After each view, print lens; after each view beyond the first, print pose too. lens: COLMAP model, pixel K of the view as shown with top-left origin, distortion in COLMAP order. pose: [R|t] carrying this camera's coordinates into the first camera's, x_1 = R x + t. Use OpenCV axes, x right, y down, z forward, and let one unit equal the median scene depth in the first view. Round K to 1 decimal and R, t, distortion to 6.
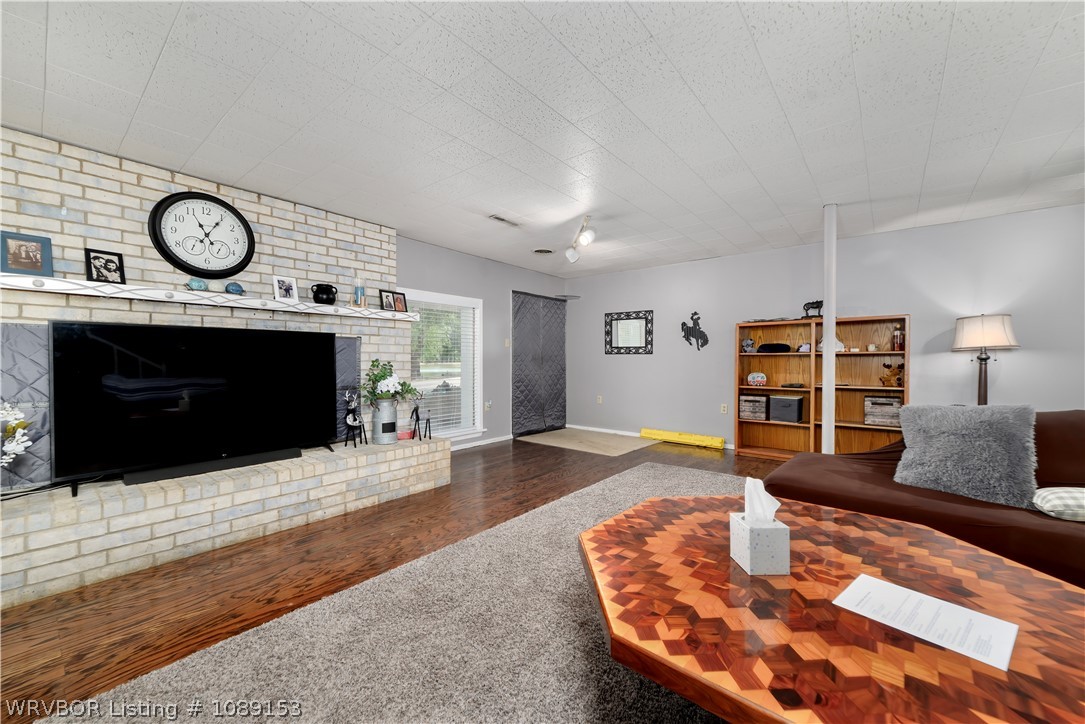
lens RADIAL K [[420.7, 0, 546.8], [0, 420.7, 363.9], [0, 0, 1]] dist [0.001654, 0.000306]
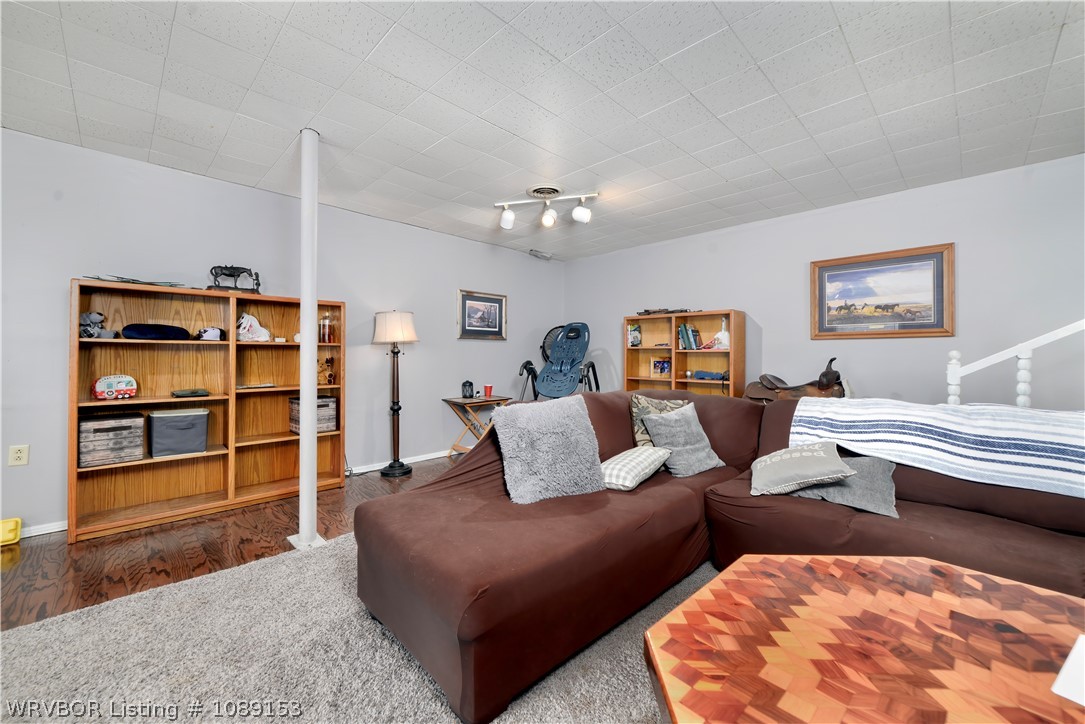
lens RADIAL K [[429.3, 0, 540.2], [0, 429.3, 355.0], [0, 0, 1]] dist [0.000611, 0.000128]
pose [[0.111394, 0.000998, 0.993776, 0.009174], [0.005205, 0.999985, -0.001587, -0.002432], [-0.993763, 0.005349, 0.111387, 0.585725]]
